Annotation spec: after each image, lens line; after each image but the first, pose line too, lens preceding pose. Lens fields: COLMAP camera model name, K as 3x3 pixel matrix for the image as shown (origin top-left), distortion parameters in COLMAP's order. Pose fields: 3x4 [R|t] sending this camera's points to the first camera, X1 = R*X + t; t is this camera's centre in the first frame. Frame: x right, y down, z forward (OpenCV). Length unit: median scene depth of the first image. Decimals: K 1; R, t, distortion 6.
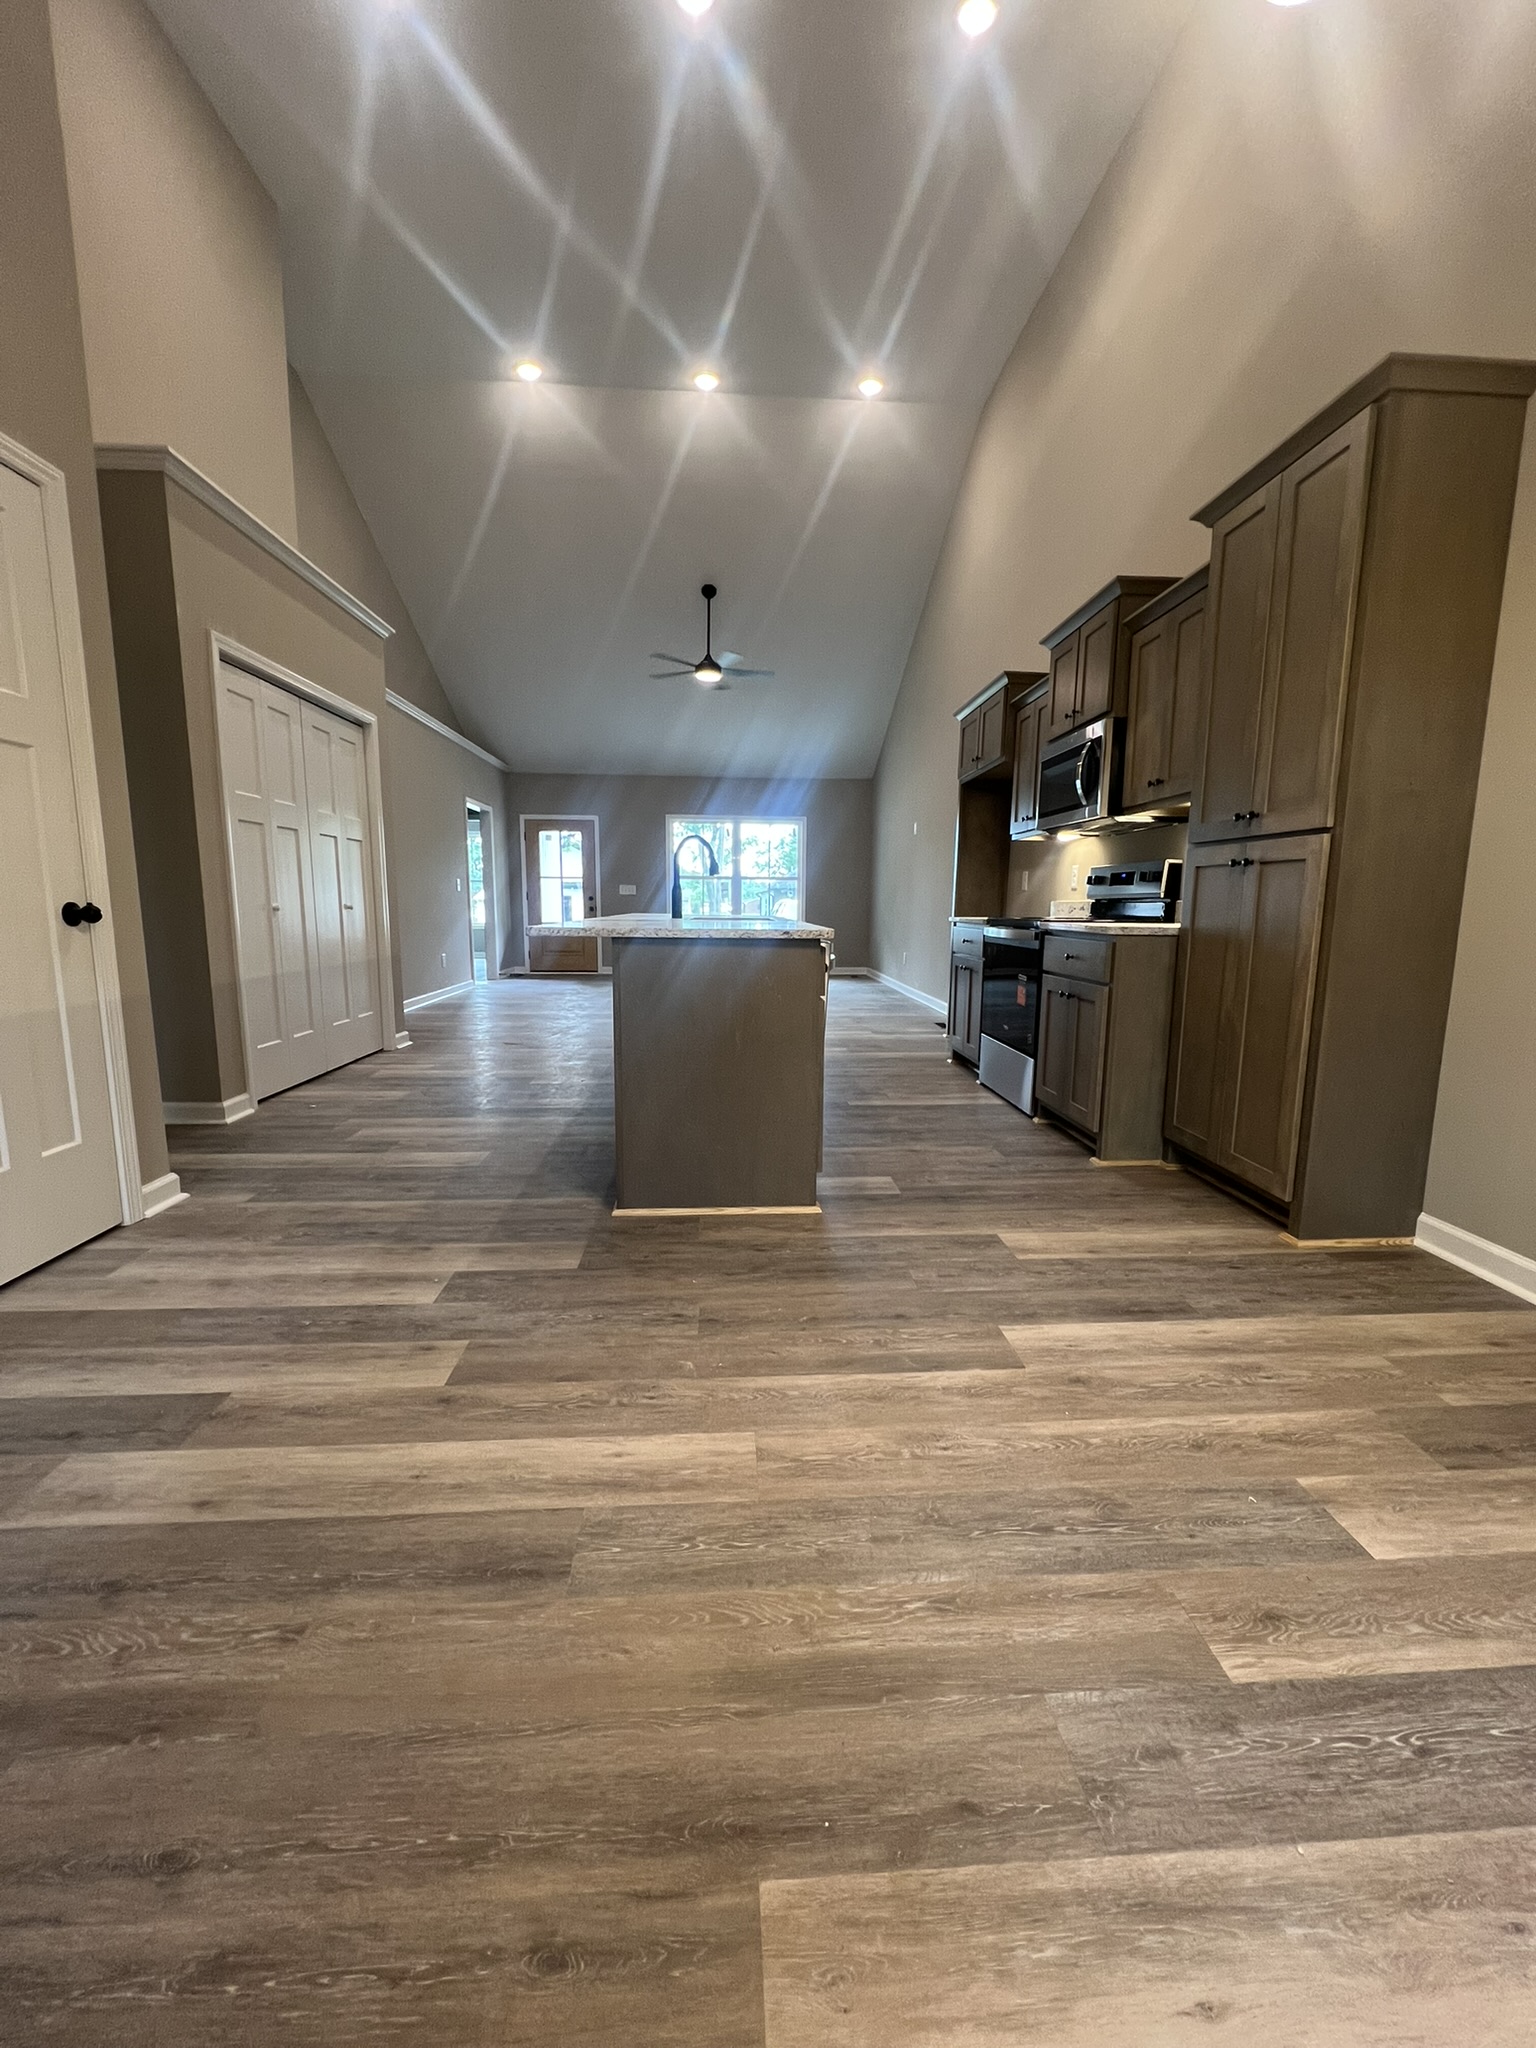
lens RADIAL K [[820.0, 0, 773.0], [0, 820.0, 1024.1], [0, 0, 1]] dist [-0.003106, 0.001088]
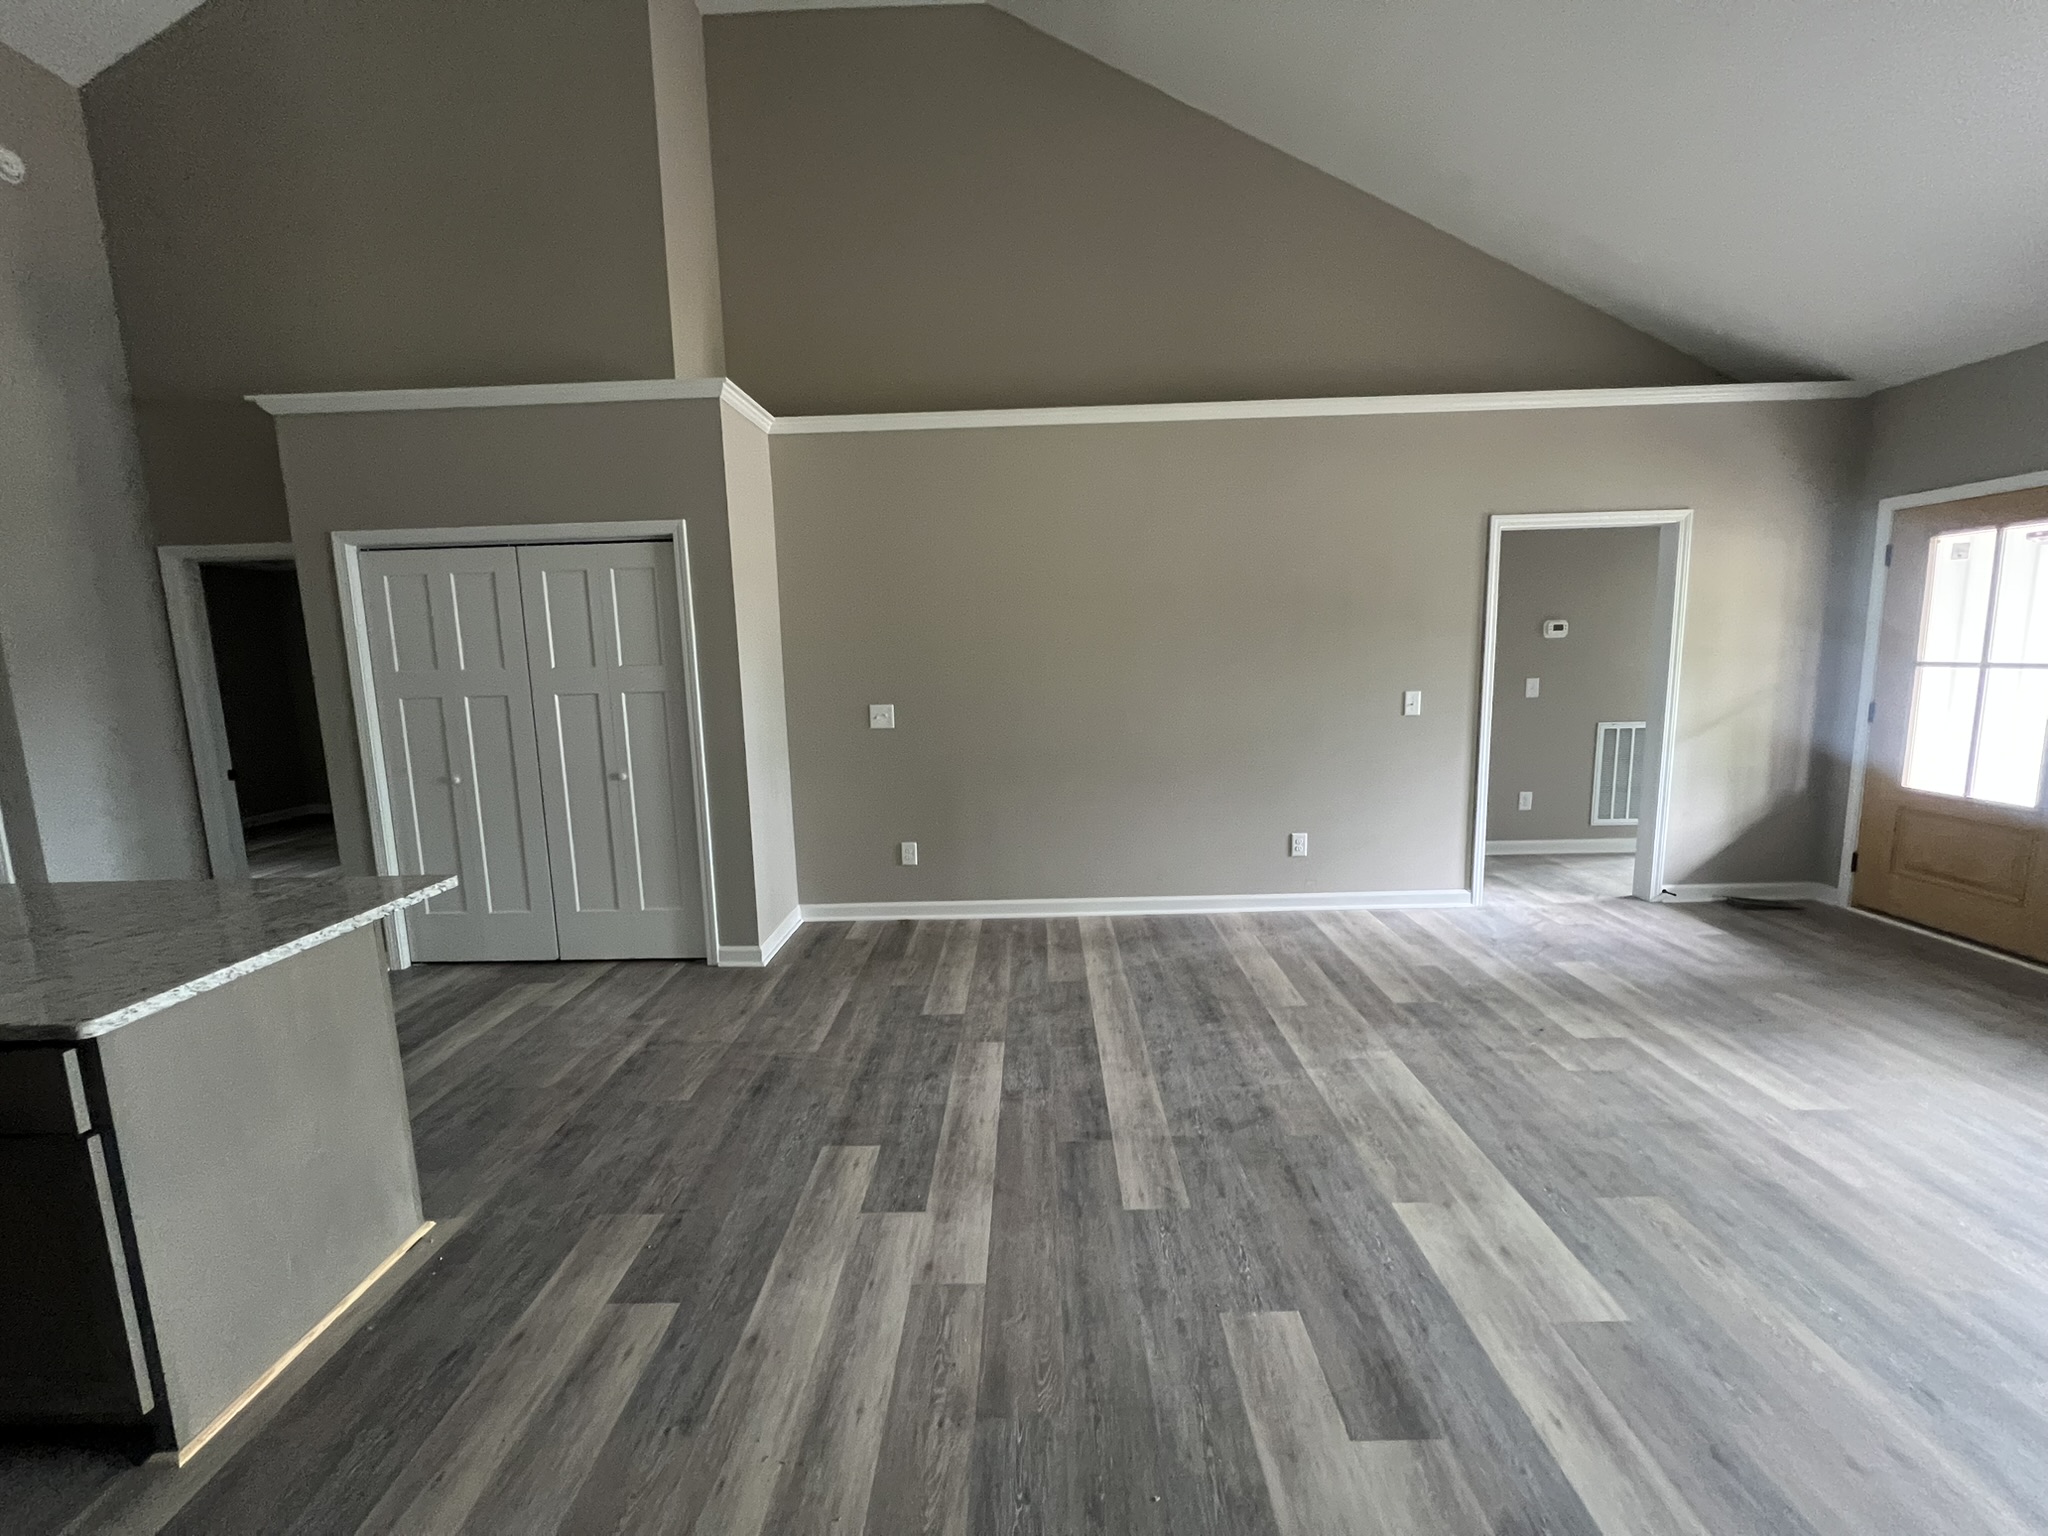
lens RADIAL K [[820.0, 0, 1024.0], [0, 820.0, 764.0], [0, 0, 1]] dist [-0.003106, 0.001088]
pose [[-0.076059, 0.130888, -0.988475, 0.557511], [-0.118798, 0.983096, 0.139317, -0.700814], [0.990001, 0.128025, -0.059224, 3.195155]]
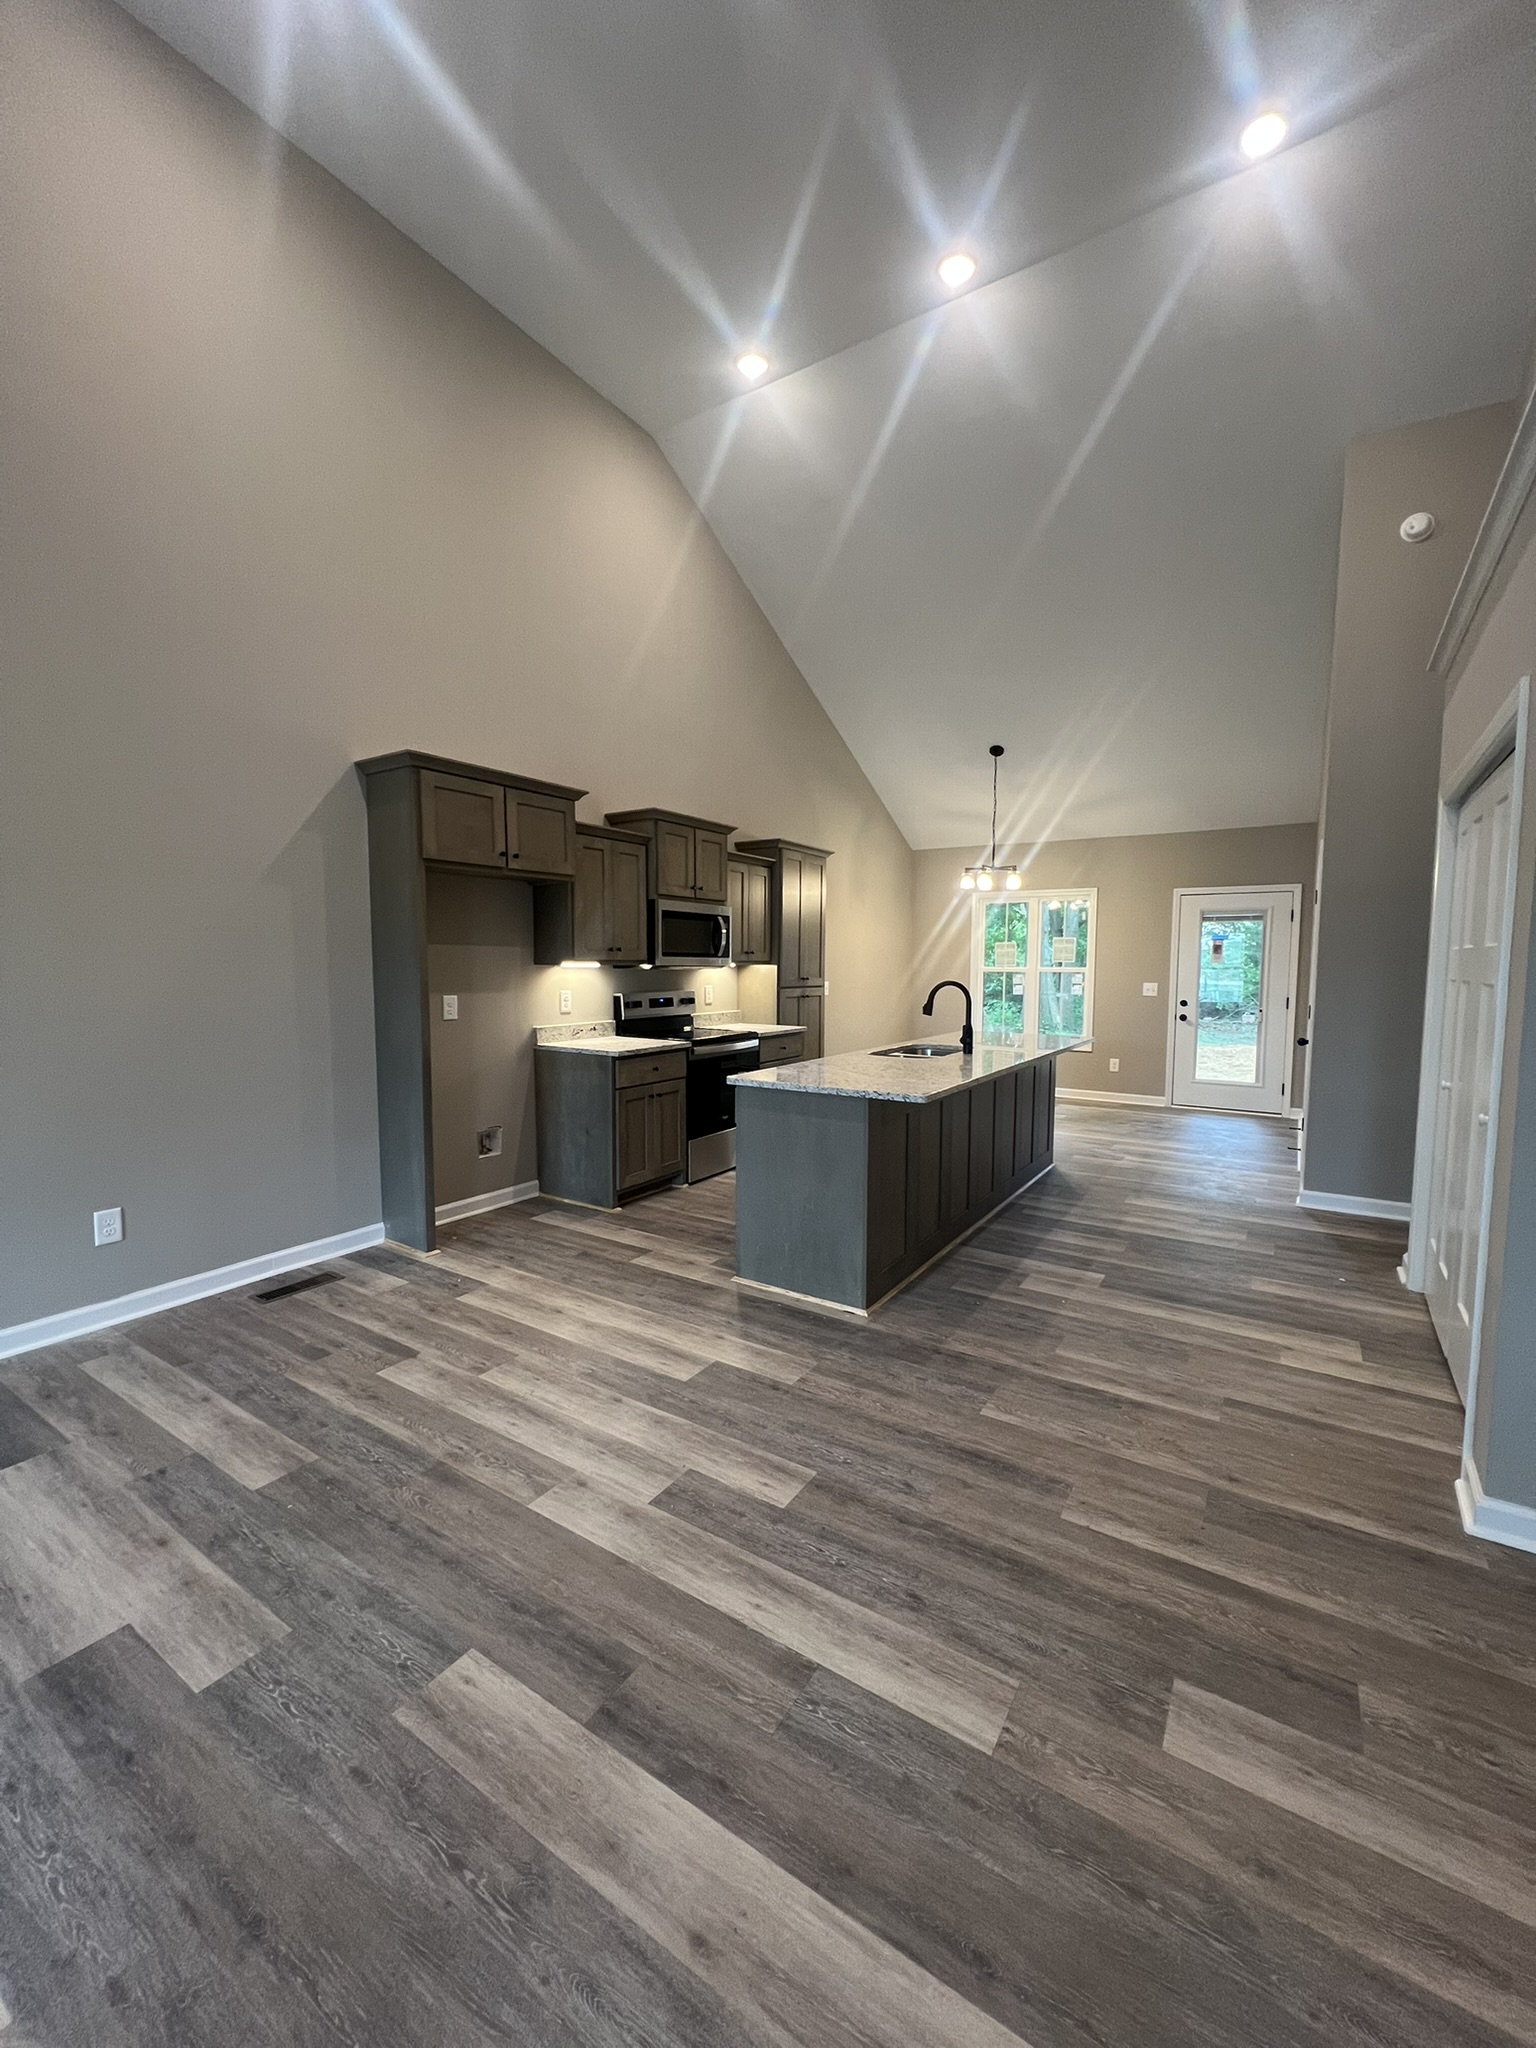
lens RADIAL K [[820.0, 0, 774.8], [0, 820.0, 1023.0], [0, 0, 1]] dist [-0.003106, 0.001088]
pose [[-0.806725, -0.059324, 0.587942, -1.013034], [0.071662, 0.977783, 0.196989, -0.740098], [-0.586566, 0.201049, -0.784551, 3.642927]]
